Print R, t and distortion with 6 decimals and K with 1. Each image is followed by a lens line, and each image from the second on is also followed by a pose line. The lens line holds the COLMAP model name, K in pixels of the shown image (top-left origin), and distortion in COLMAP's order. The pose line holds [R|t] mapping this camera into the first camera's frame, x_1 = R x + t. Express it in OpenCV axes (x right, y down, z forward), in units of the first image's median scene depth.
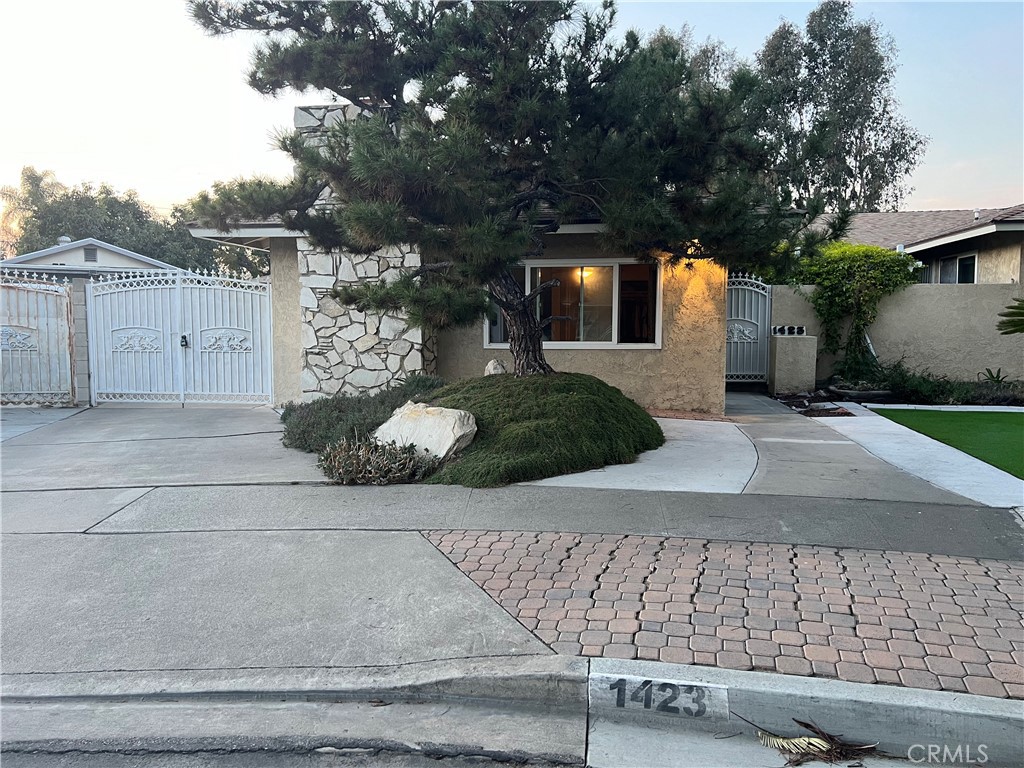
lens RADIAL K [[780.6, 0, 515.9], [0, 780.6, 385.2], [0, 0, 1]] dist [0.051075, -0.039092]
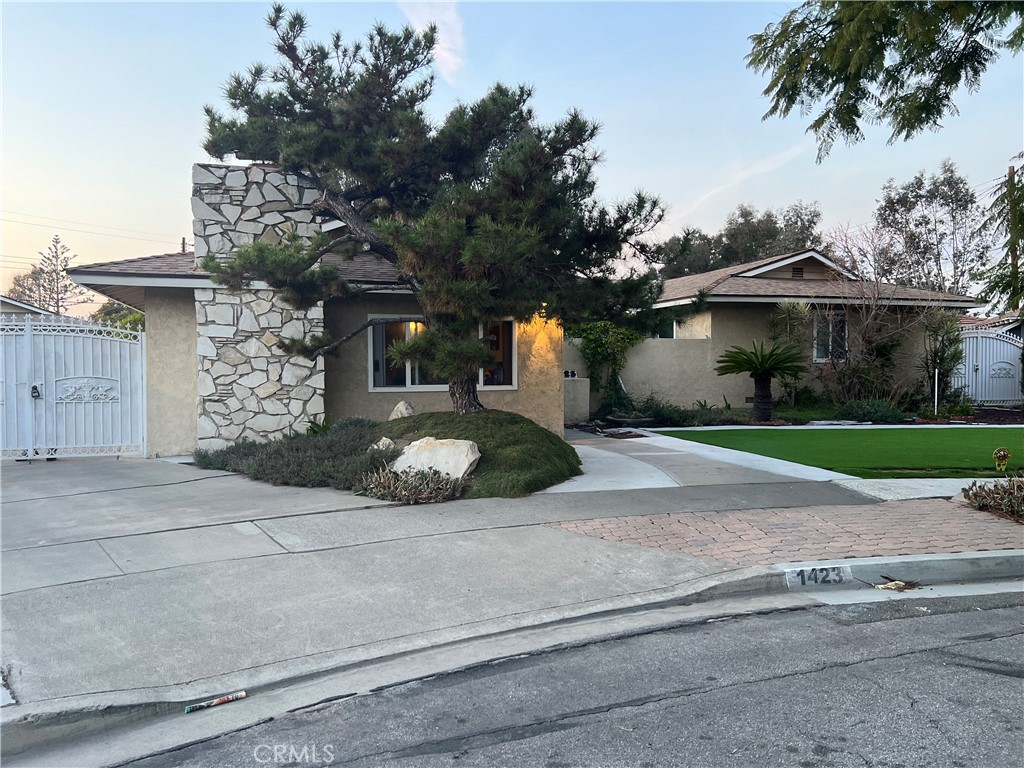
lens RADIAL K [[780.6, 0, 517.4], [0, 780.6, 388.6], [0, 0, 1]] dist [0.051075, -0.039092]
pose [[0.893116, -0.018536, 0.449445, -0.368514], [0.041732, 0.998256, -0.041756, 0.003115], [-0.447887, 0.056049, 0.892331, -0.097988]]
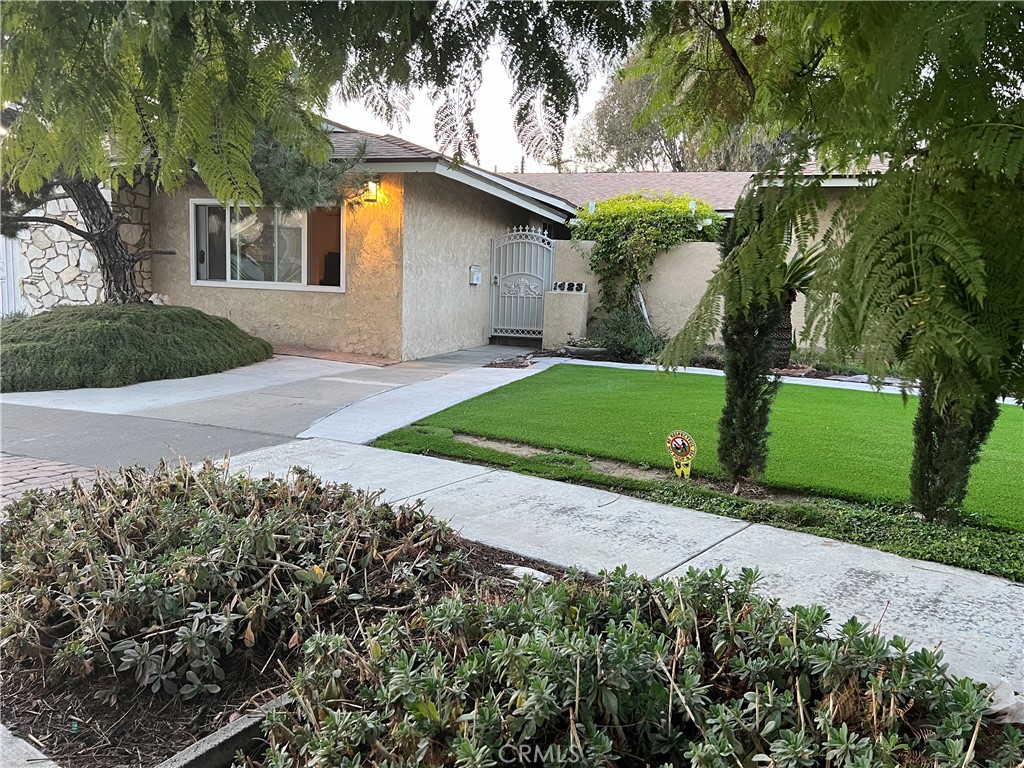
lens RADIAL K [[780.6, 0, 512.0], [0, 780.6, 378.3], [0, 0, 1]] dist [0.051075, -0.039092]
pose [[0.990585, 0.053861, -0.125858, 0.535926], [-0.049625, 0.998099, 0.036551, 0.016202], [0.127588, -0.029961, 0.991375, 0.024723]]
